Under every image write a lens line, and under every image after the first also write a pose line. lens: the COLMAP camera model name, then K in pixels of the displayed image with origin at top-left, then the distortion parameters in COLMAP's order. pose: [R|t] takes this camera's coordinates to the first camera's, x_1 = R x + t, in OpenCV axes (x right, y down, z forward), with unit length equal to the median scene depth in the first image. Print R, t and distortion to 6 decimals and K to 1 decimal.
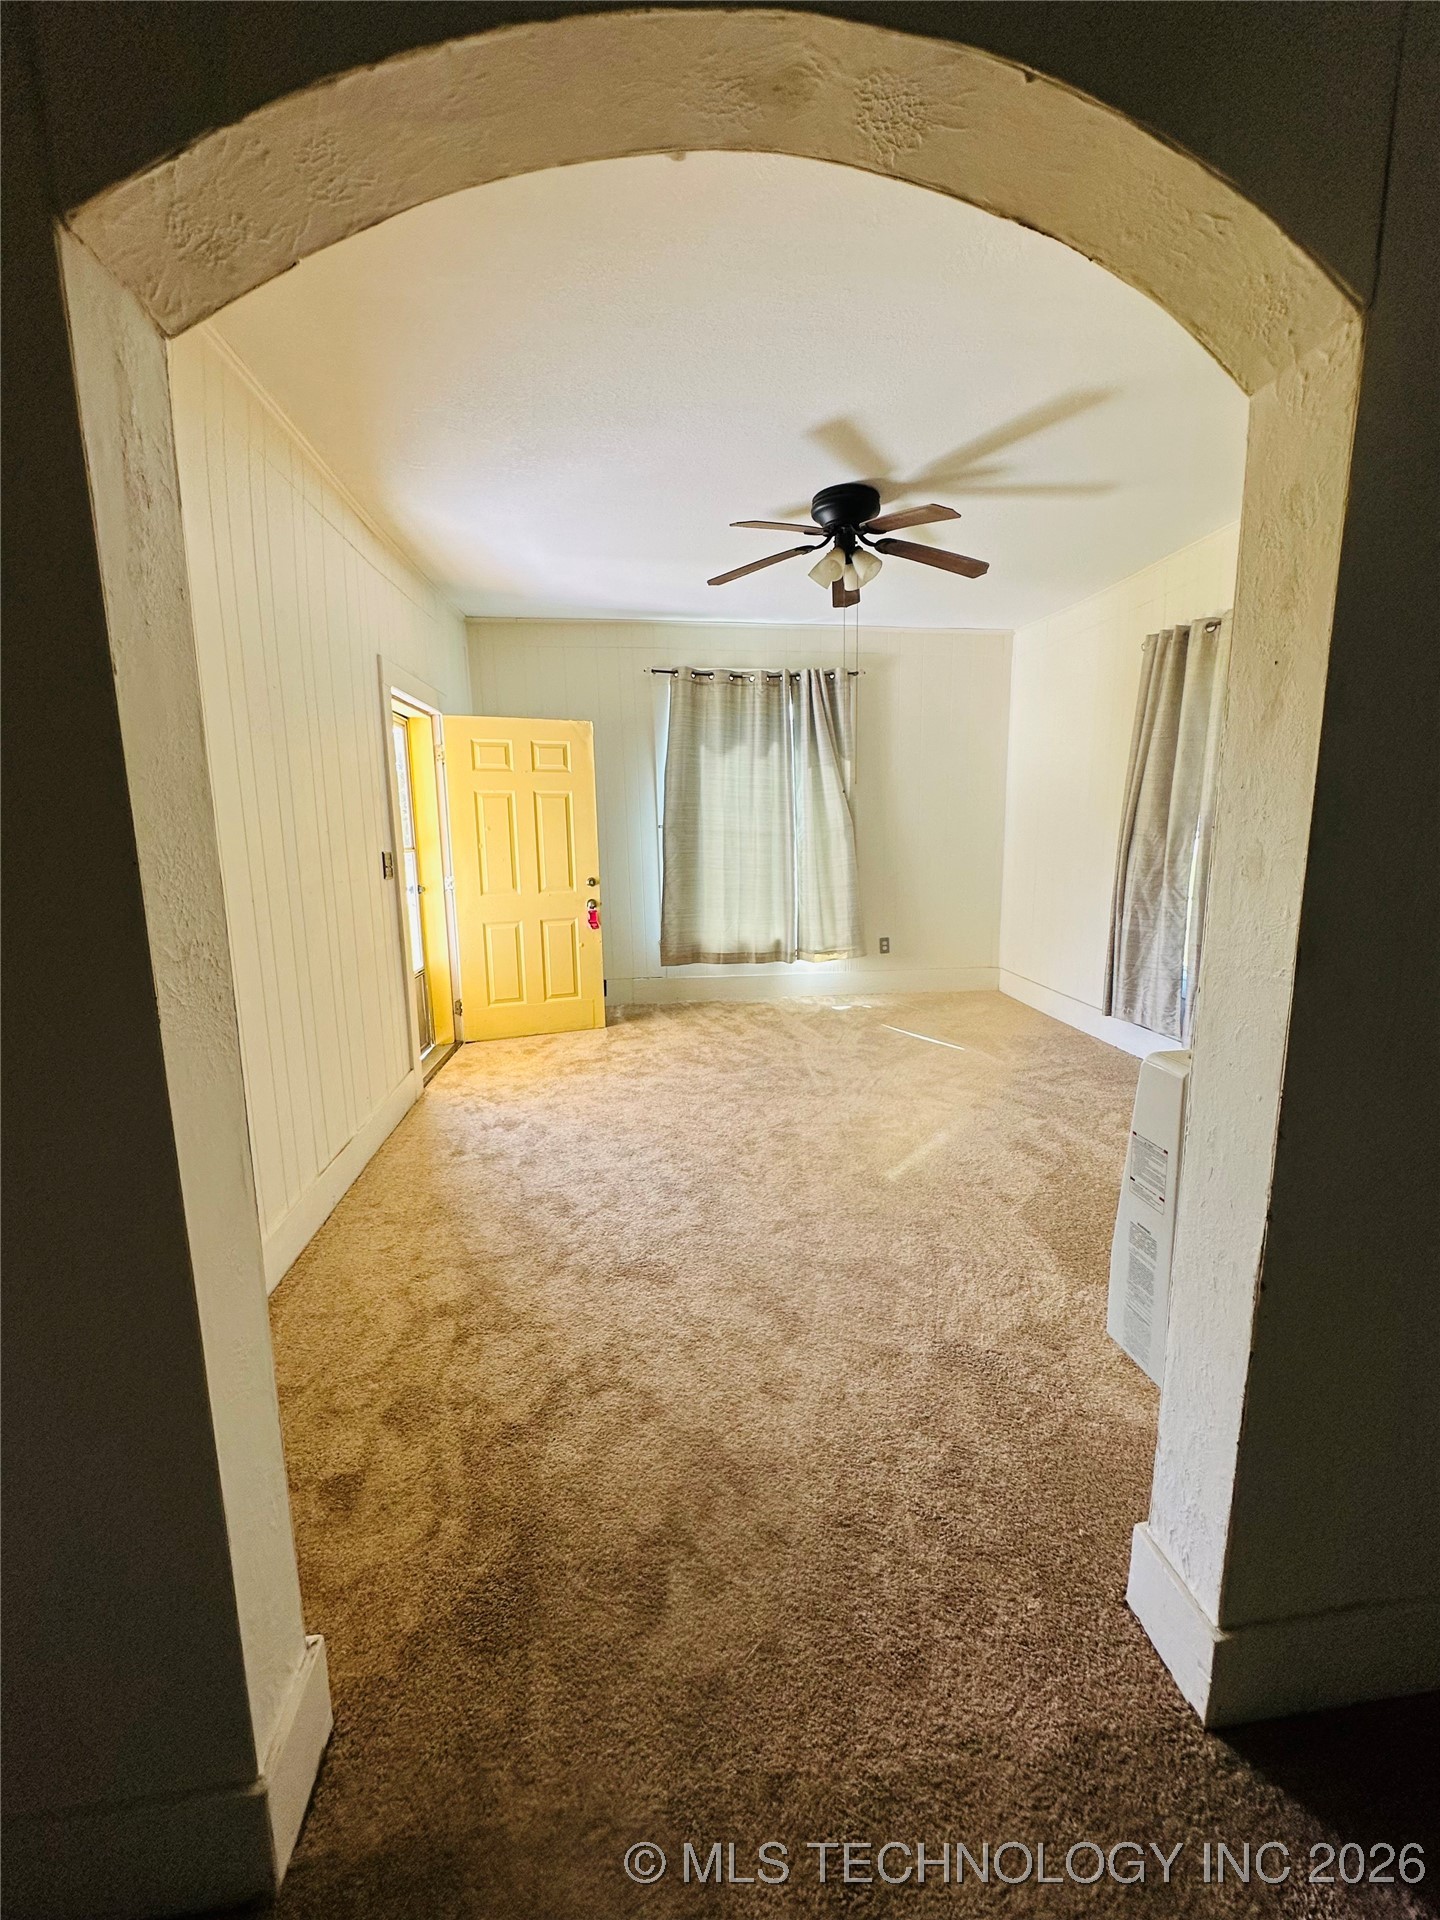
lens RADIAL K [[771.7, 0, 720.0], [0, 771.7, 960.0], [0, 0, 1]] dist [-0.005735, 0.002640]
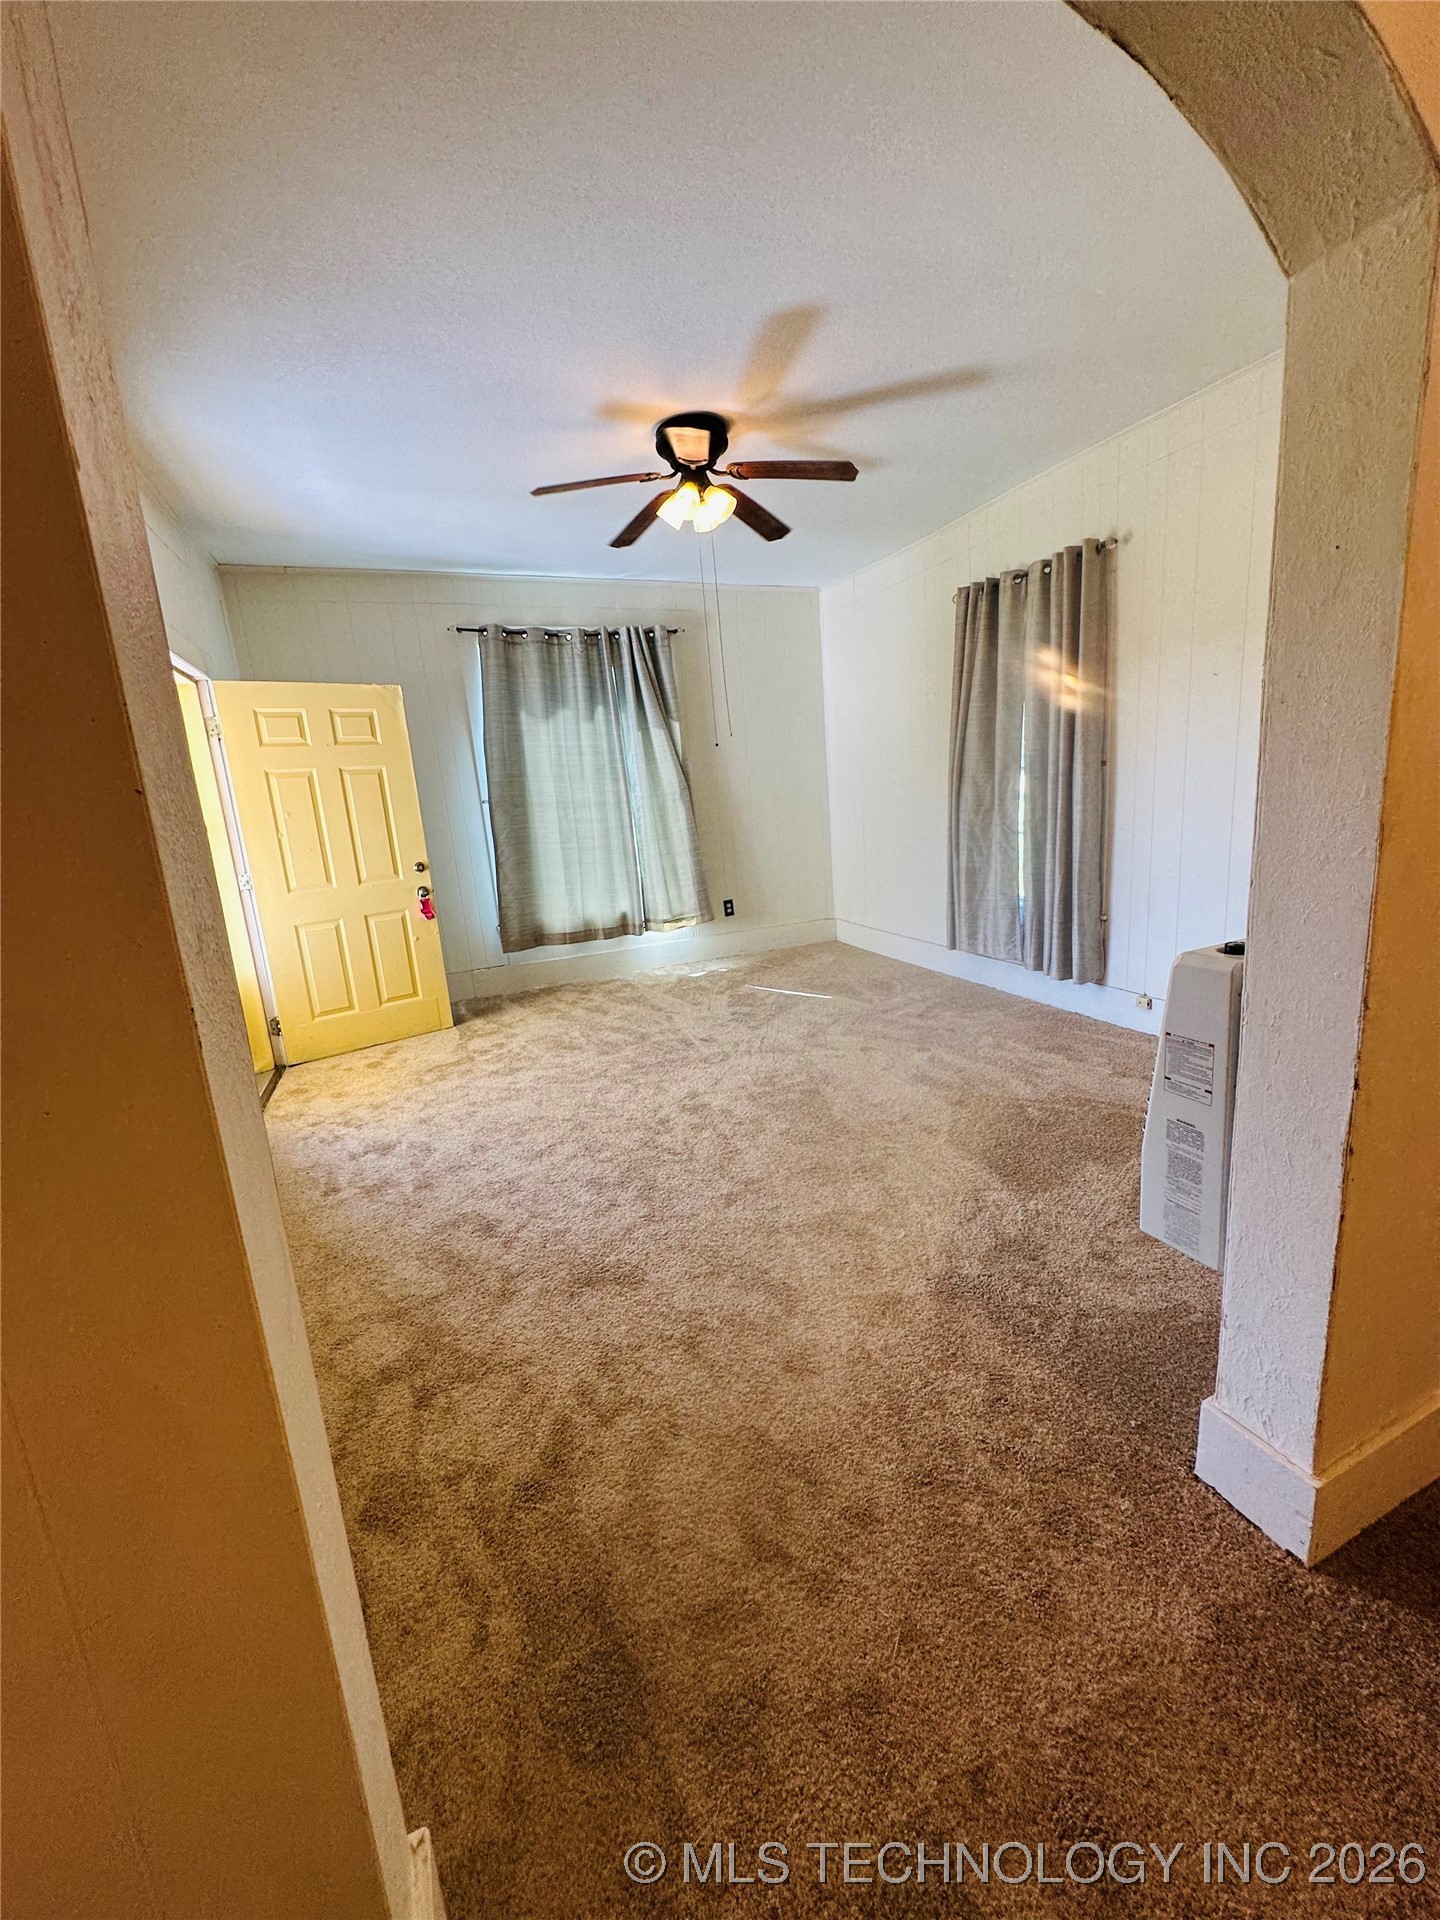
lens RADIAL K [[771.7, 0, 720.0], [0, 771.7, 960.0], [0, 0, 1]] dist [-0.005735, 0.002640]
pose [[0.957765, -0.116224, 0.263019, -0.101683], [0.108785, 0.993147, 0.042724, 0.006305], [-0.266182, -0.012307, 0.963844, 0.058633]]
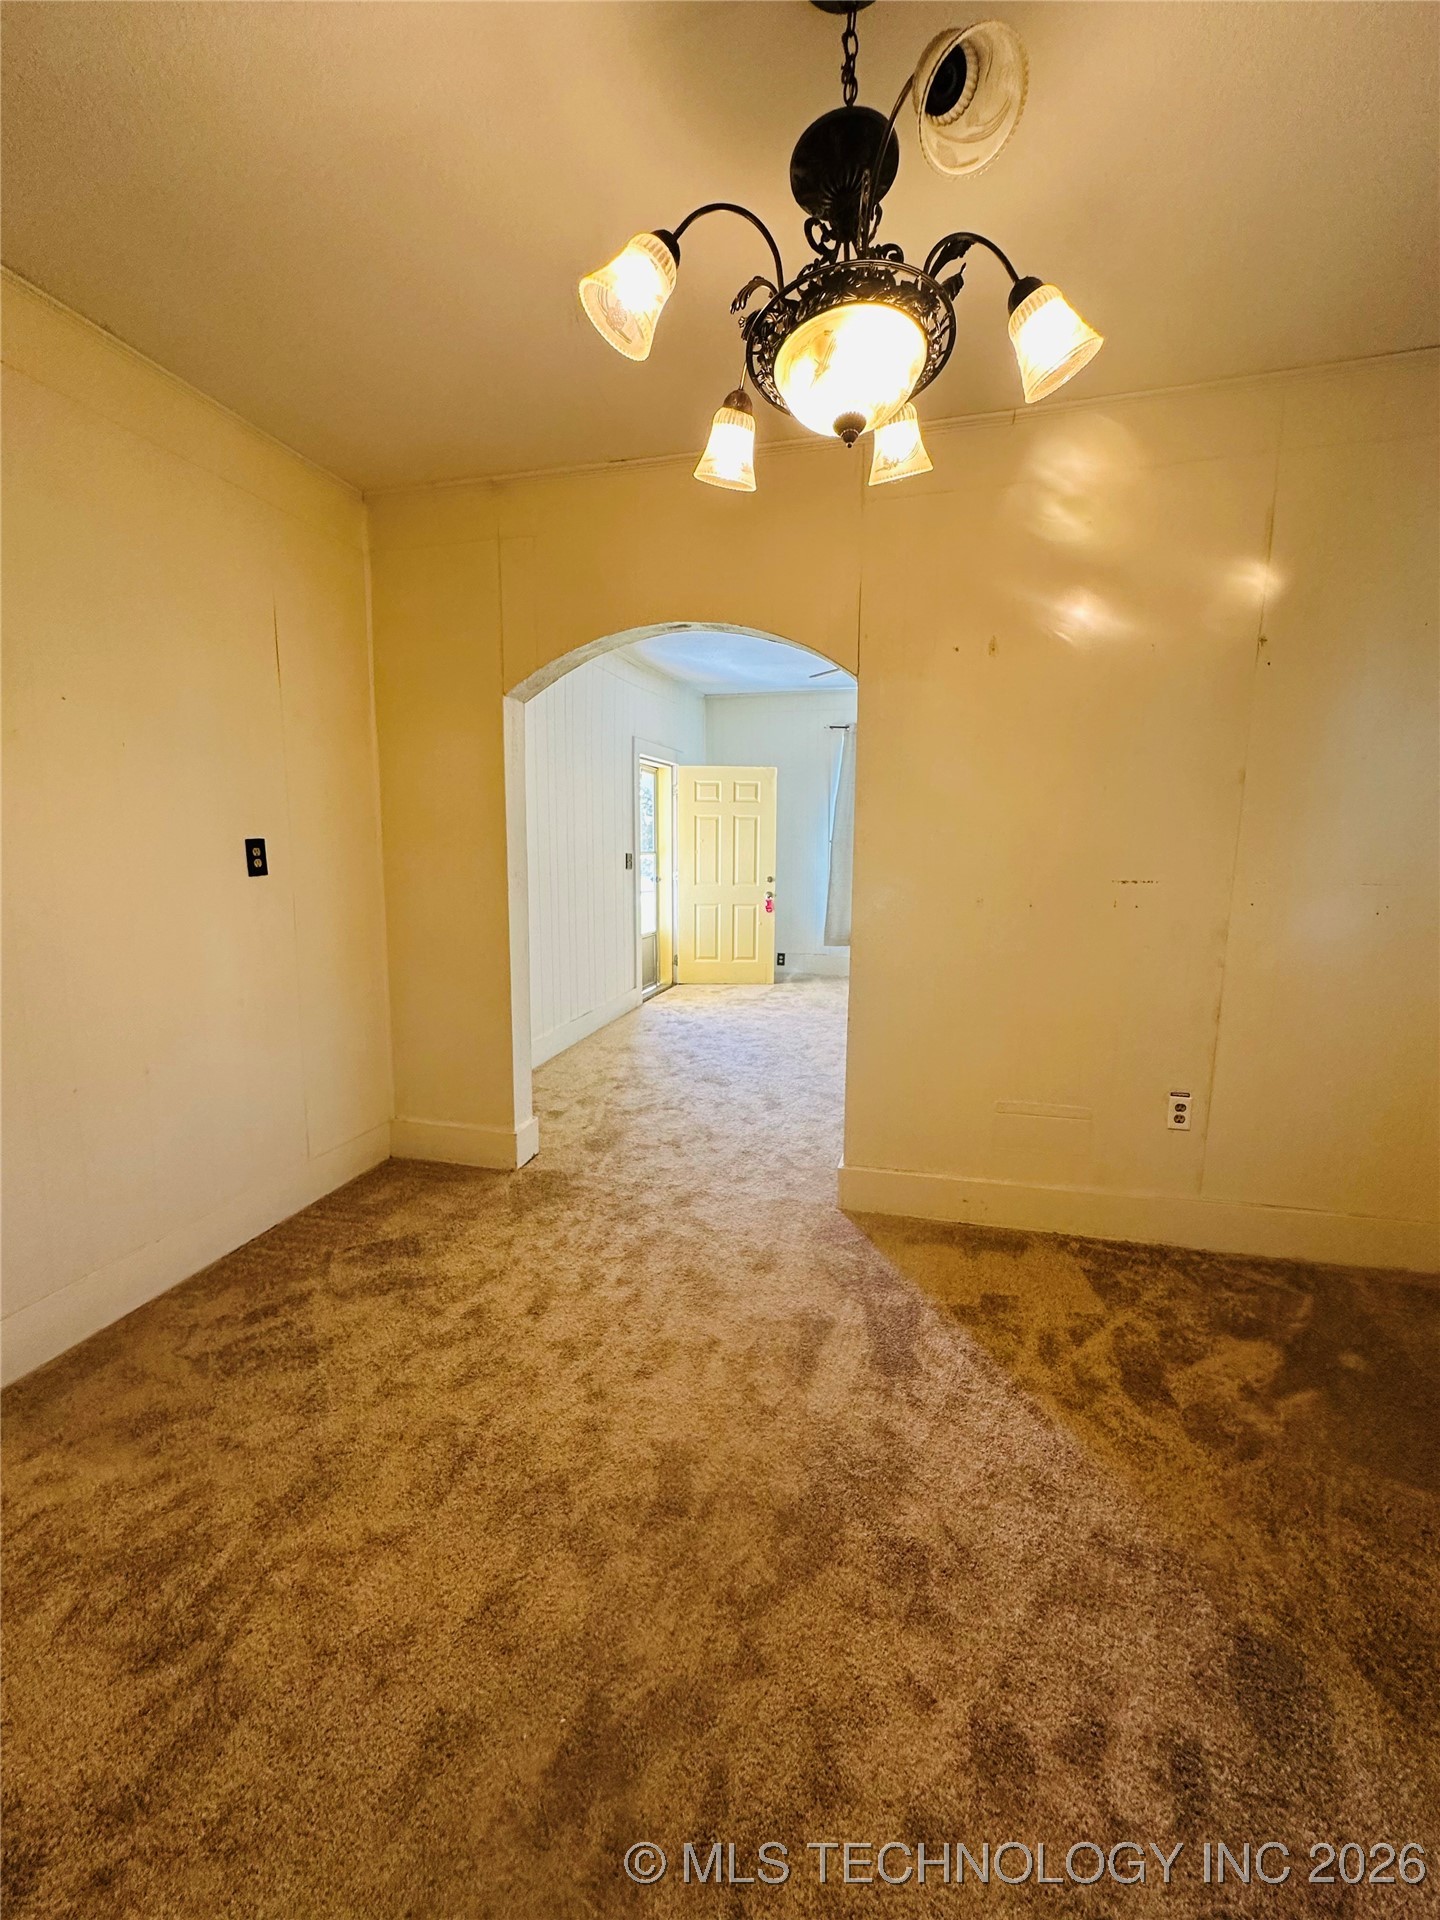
lens RADIAL K [[771.7, 0, 720.0], [0, 771.7, 960.0], [0, 0, 1]] dist [-0.005735, 0.002640]
pose [[0.931666, 0.071906, -0.356128, 0.332122], [-0.078442, 0.996911, -0.003925, 0.074457], [0.354746, 0.031592, 0.934429, -0.443443]]
